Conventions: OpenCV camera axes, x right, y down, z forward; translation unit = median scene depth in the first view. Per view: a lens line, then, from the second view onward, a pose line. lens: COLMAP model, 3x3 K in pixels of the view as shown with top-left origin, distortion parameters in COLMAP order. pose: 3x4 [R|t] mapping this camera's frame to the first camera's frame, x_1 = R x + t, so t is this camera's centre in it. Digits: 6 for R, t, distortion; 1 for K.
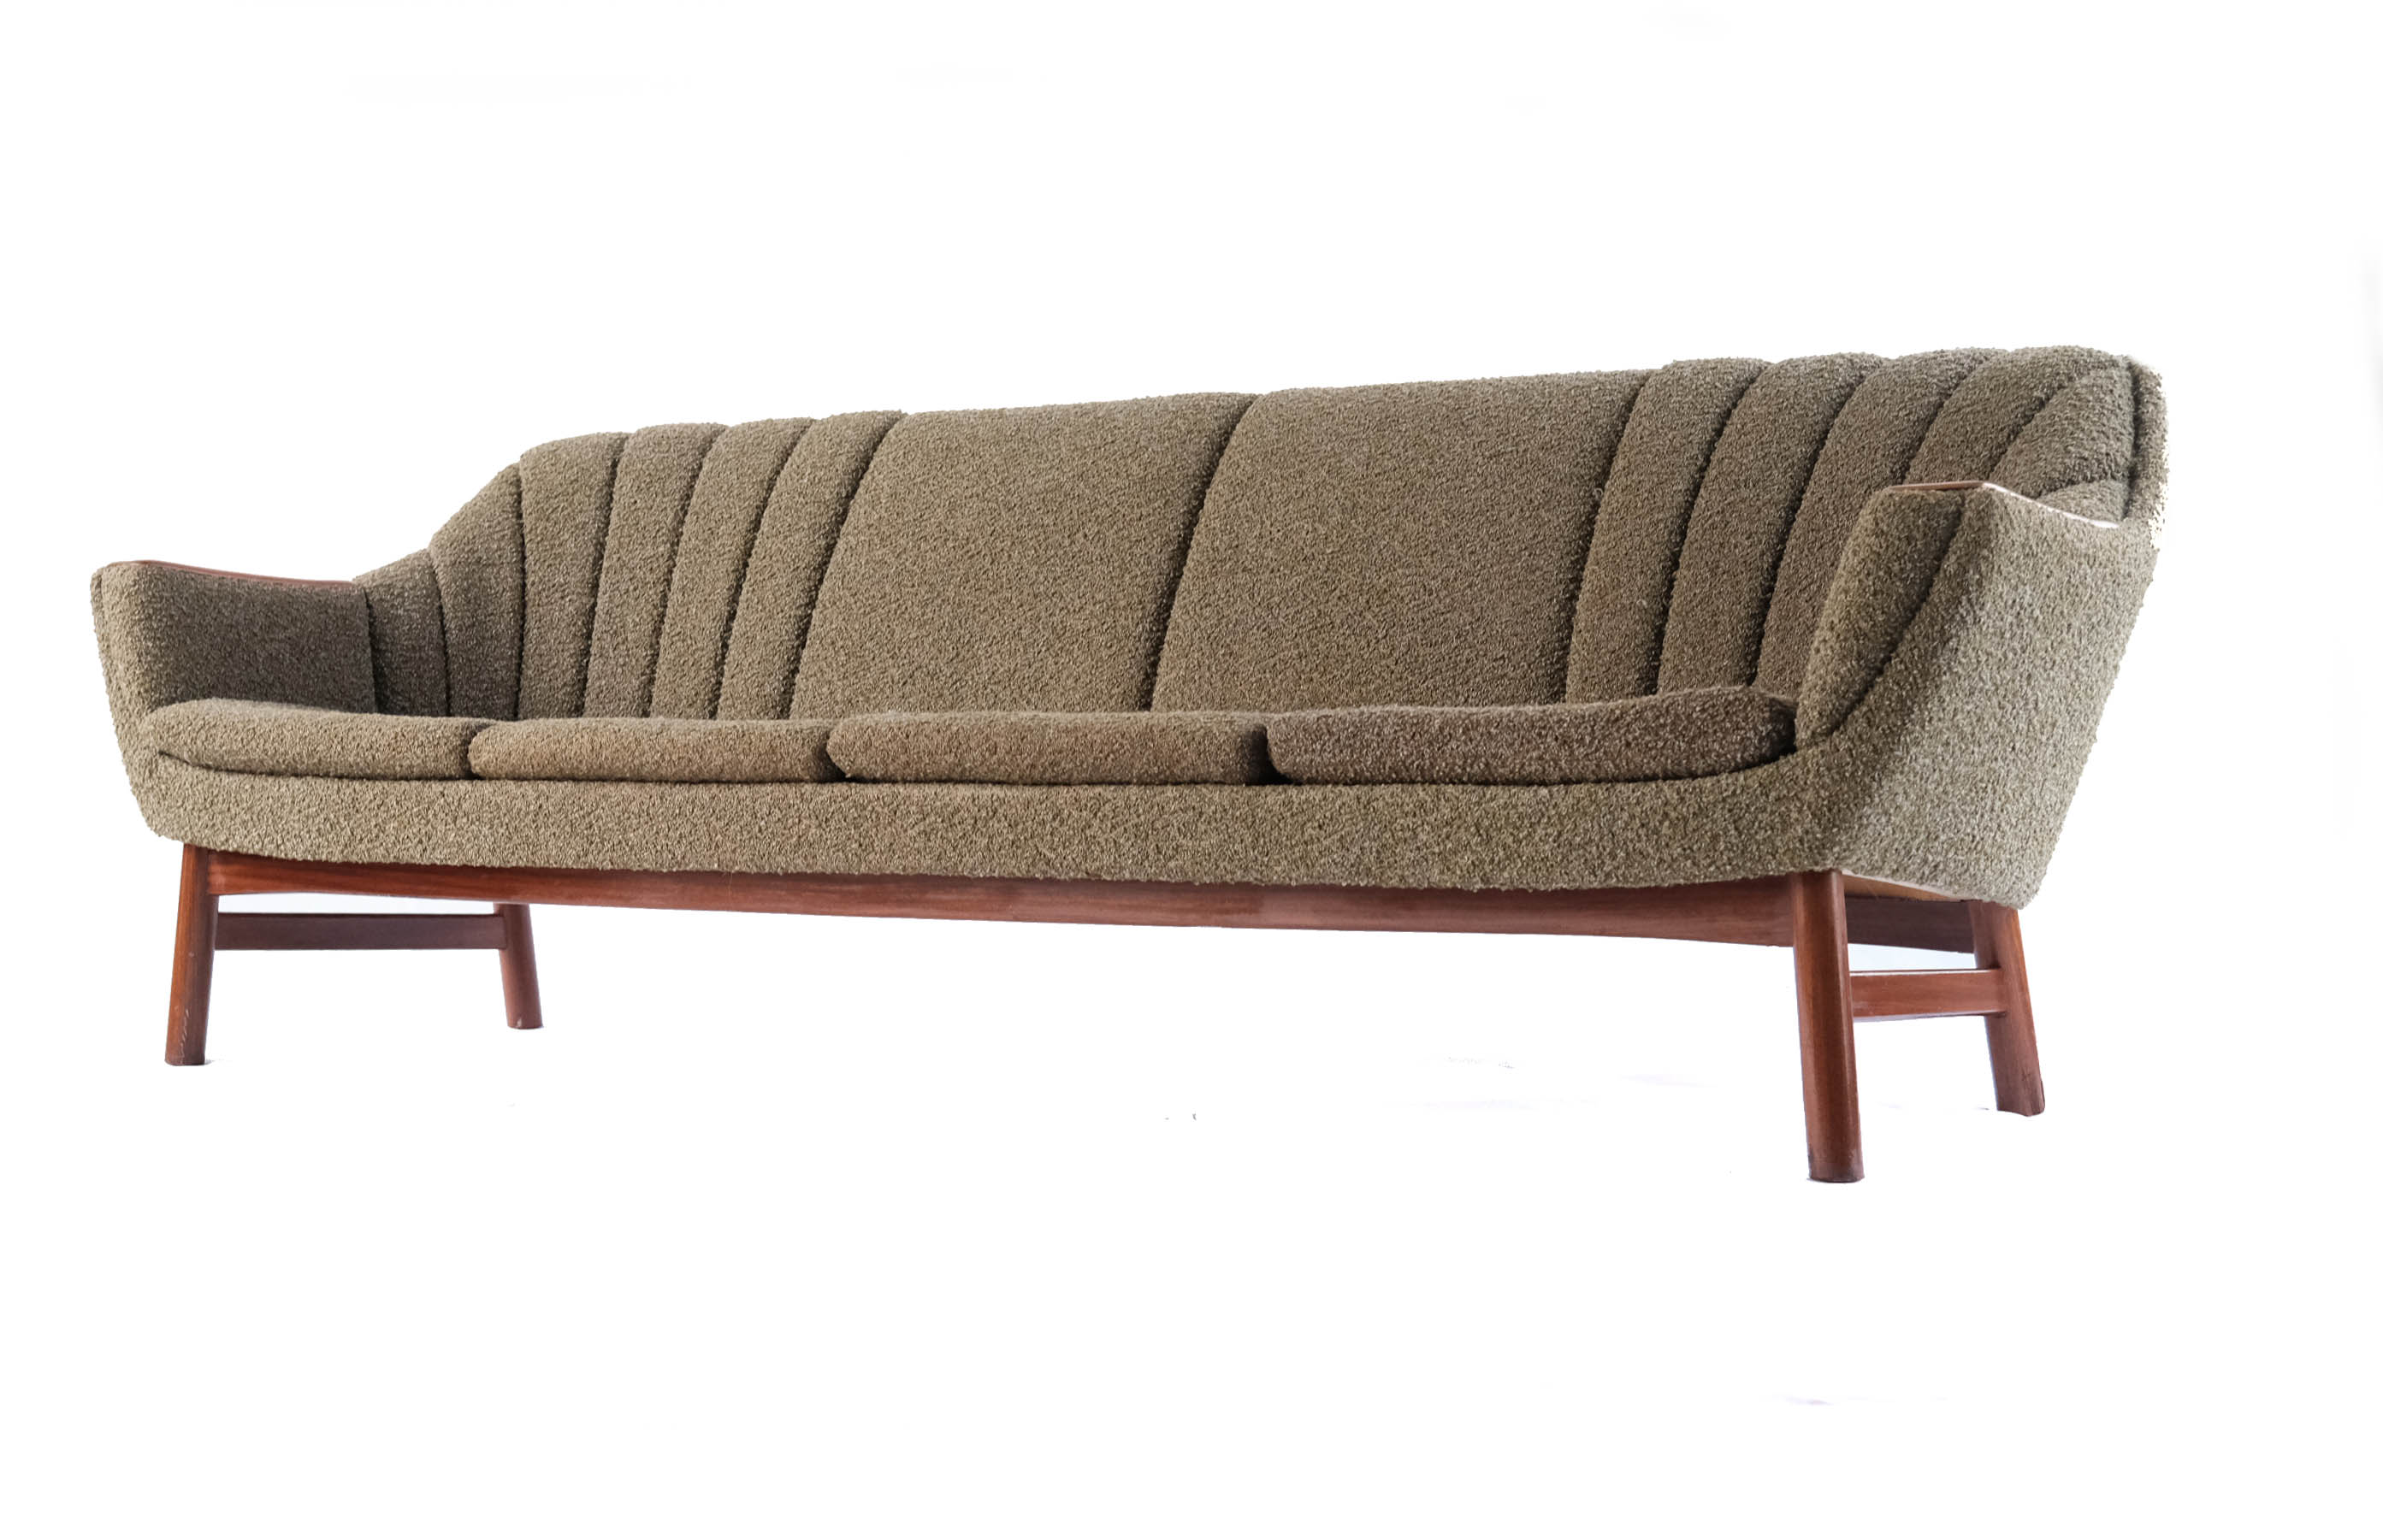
lens RADIAL K [[3827.4, 0, 1191.5], [0, 3827.4, 770.0], [0, 0, 1]] dist [0.001507, 0.005177]
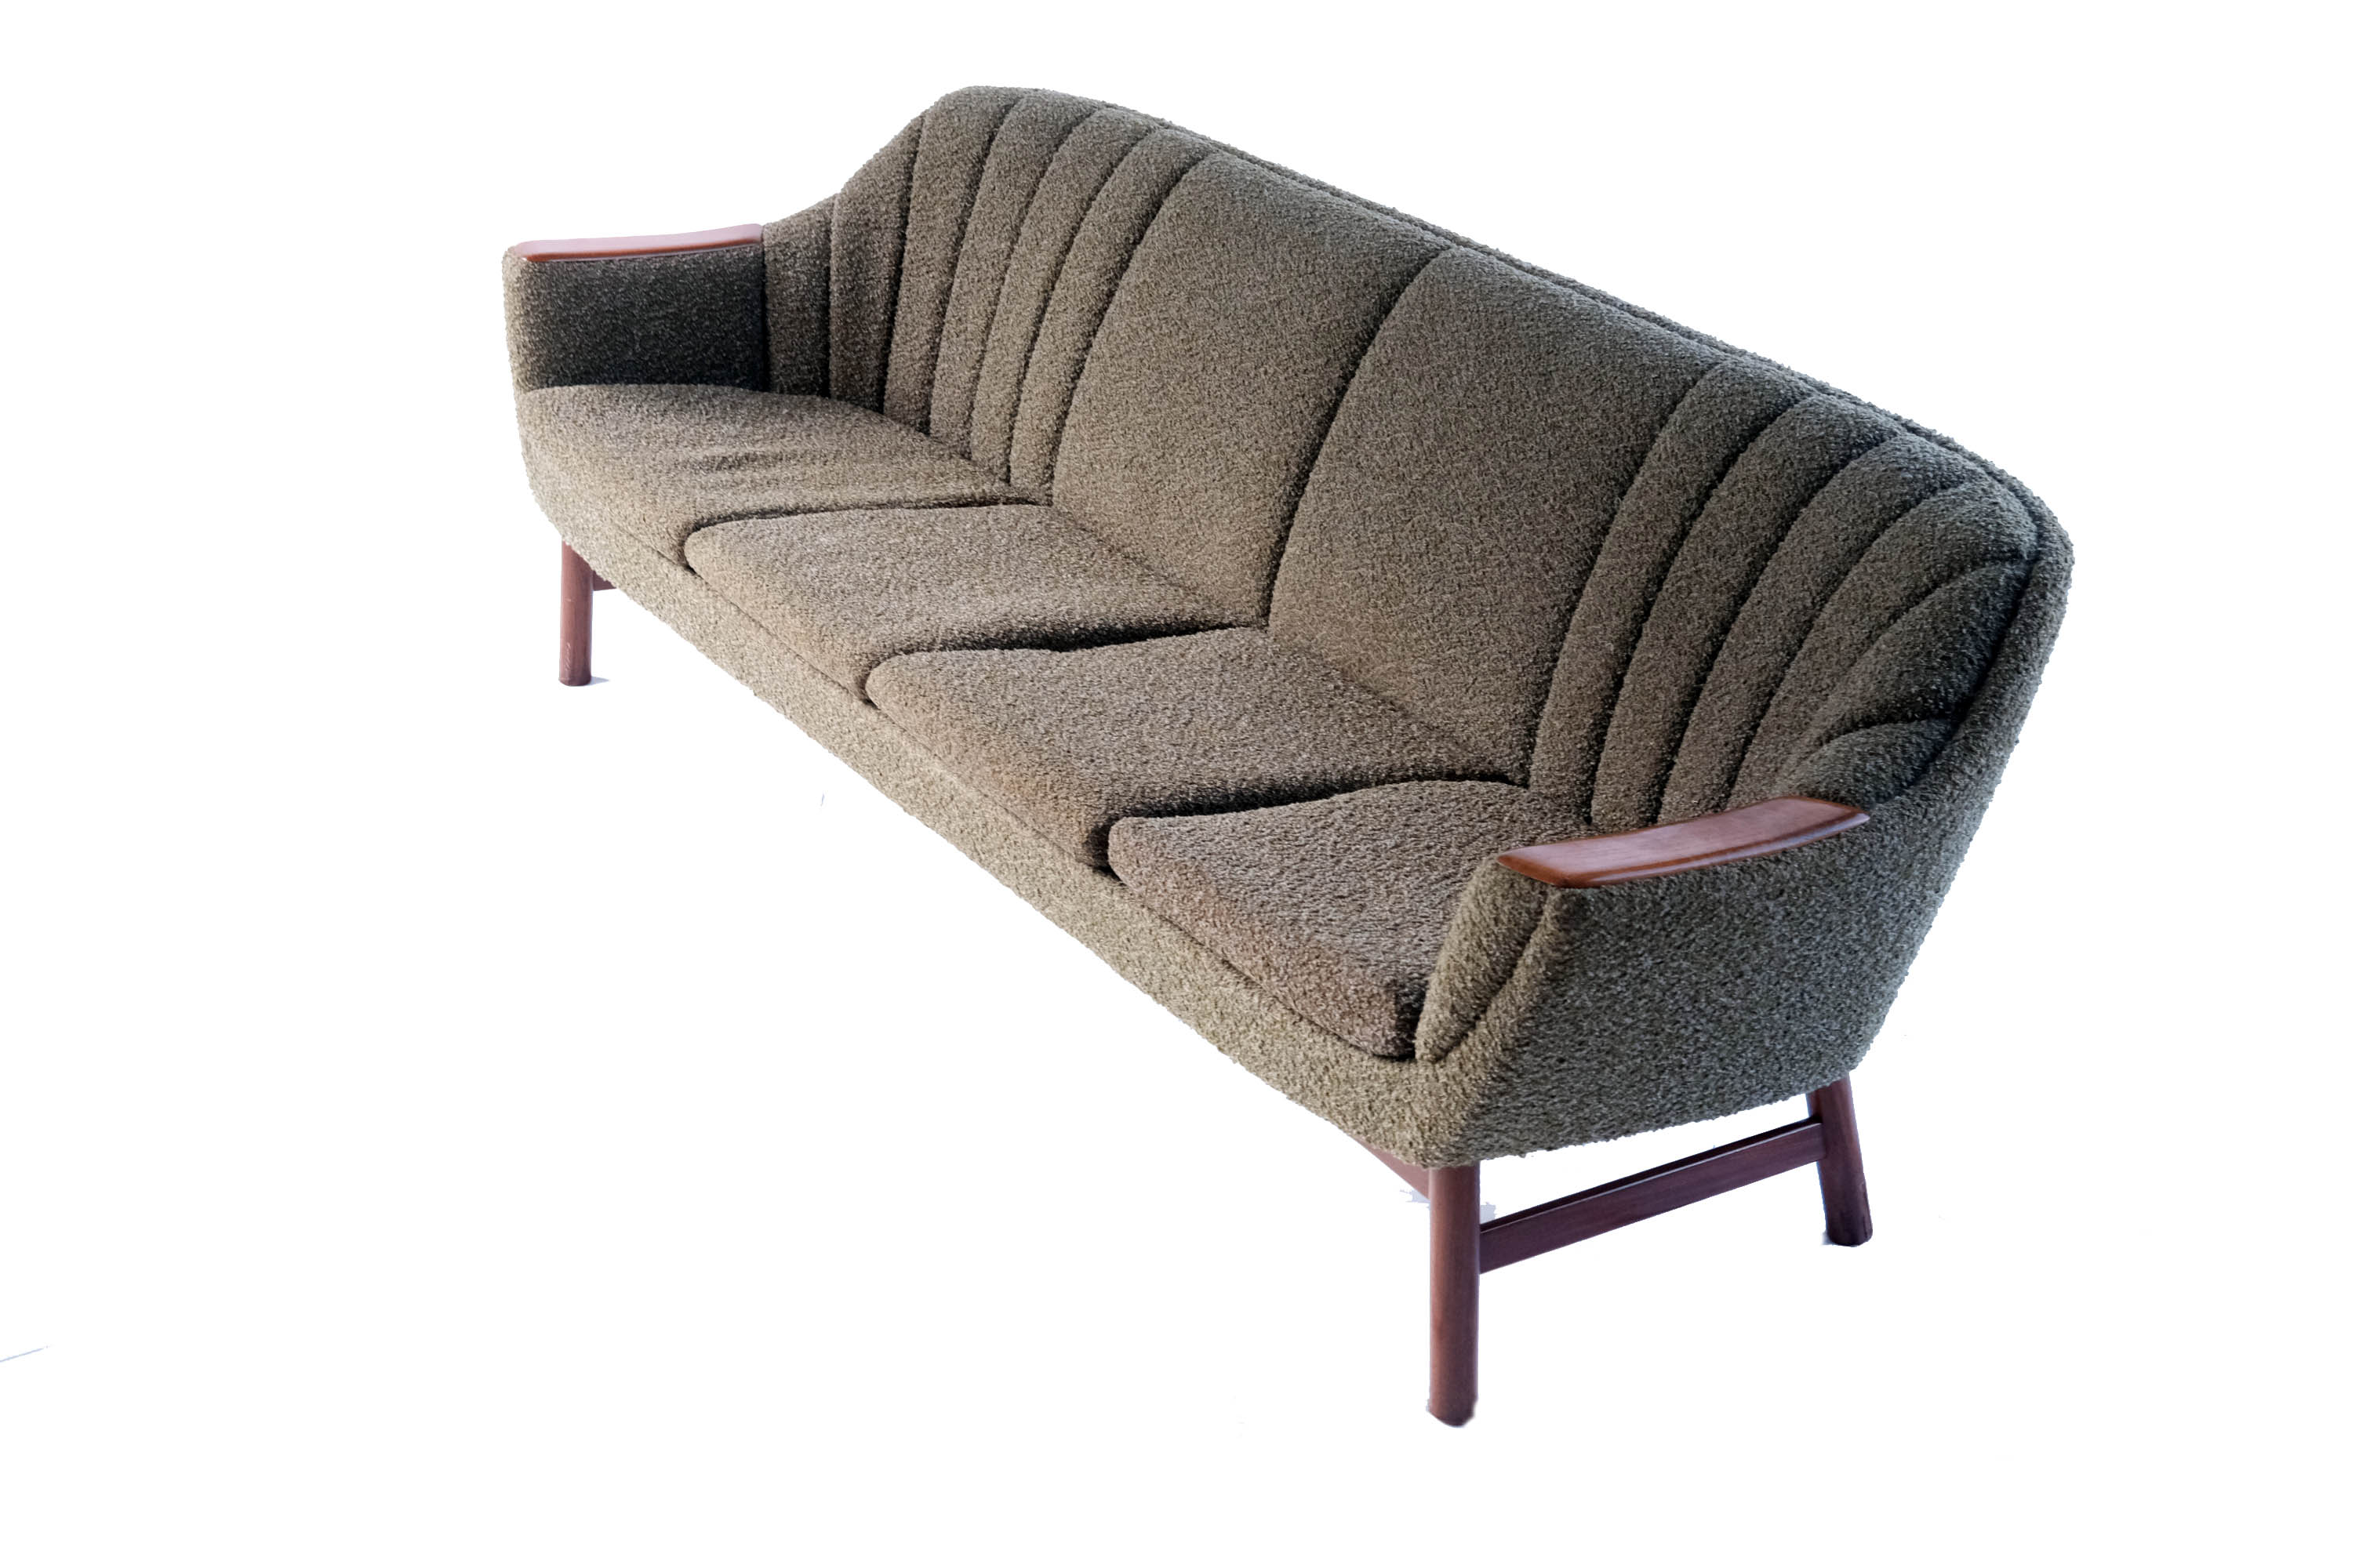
lens RADIAL K [[3666.6, 0, 1191.6], [0, 3666.6, 606.6], [0, 0, 1]] dist [-0.019834, -0.004173]
pose [[0.916609, 0.154046, -0.368914, 0.319909], [-0.025264, 0.943257, 0.331102, -0.319275], [0.398985, -0.294171, 0.868490, 0.105563]]
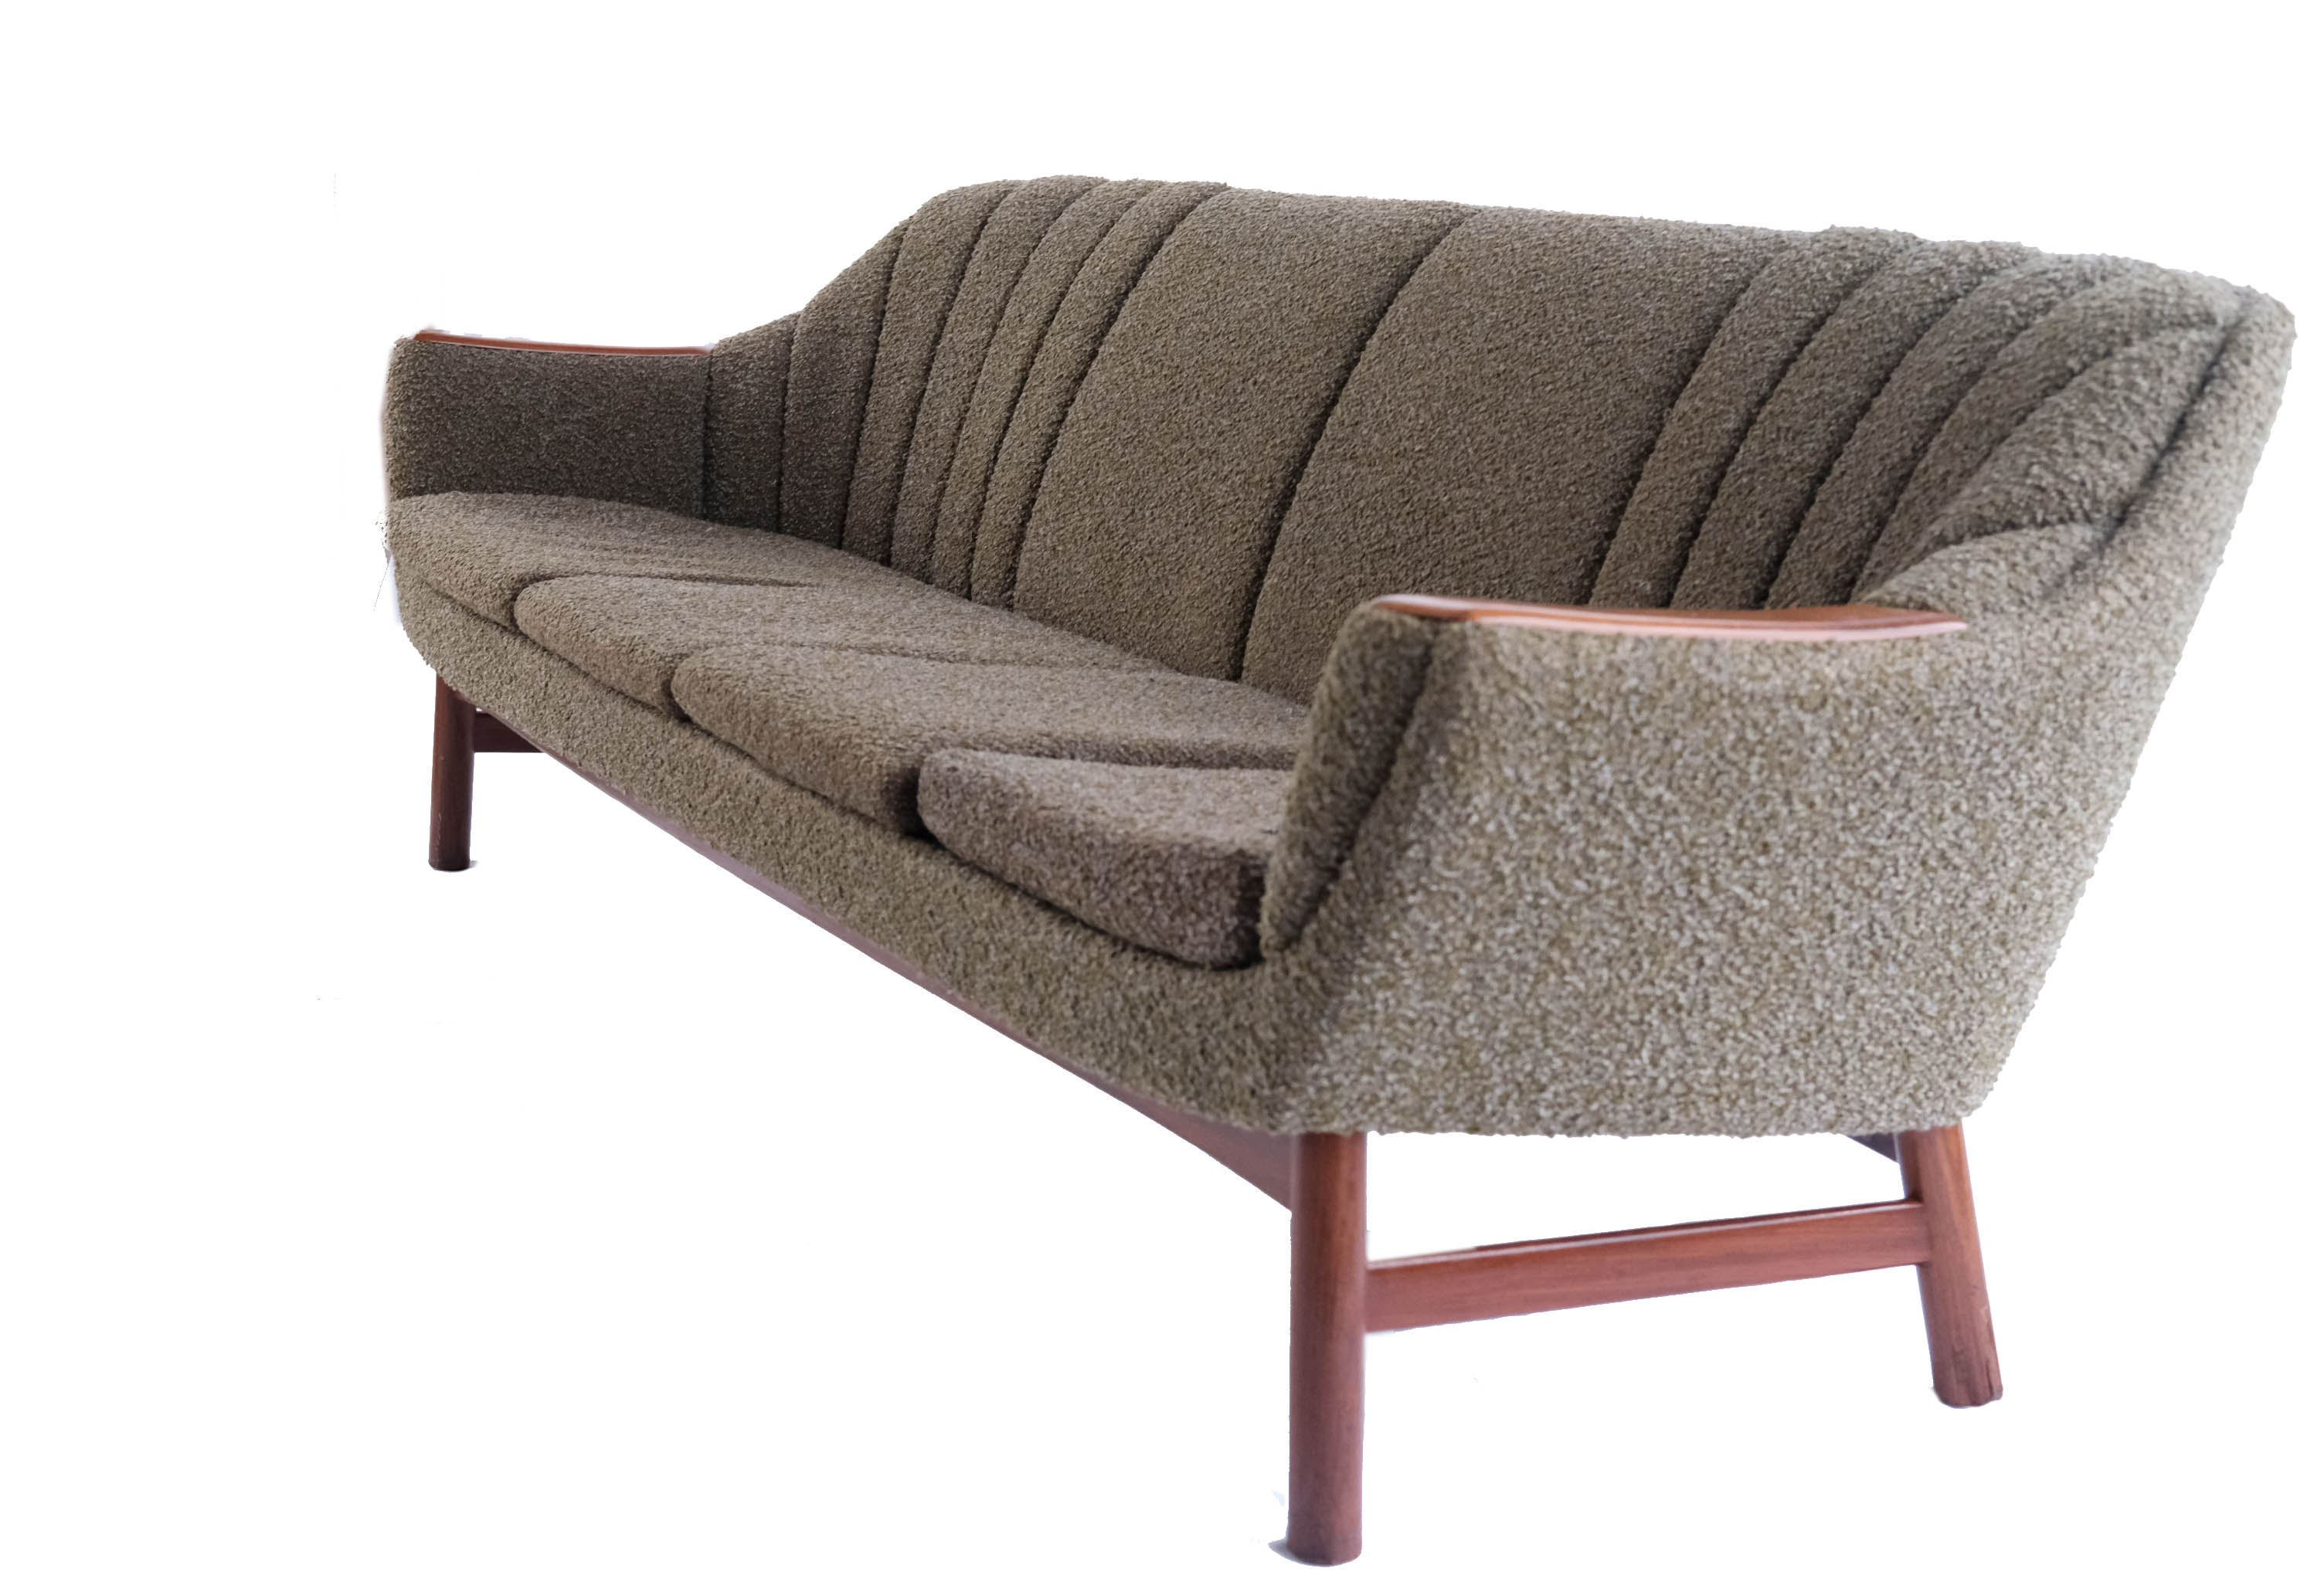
lens RADIAL K [[3576.2, 0, 1162.0], [0, 3576.2, 796.0], [0, 0, 1]] dist [0.005981, 0.133482]
pose [[0.871558, 0.118052, -0.475869, 0.314916], [-0.037705, 0.983844, 0.175013, -0.103378], [0.488841, -0.134592, 0.861928, 0.315583]]
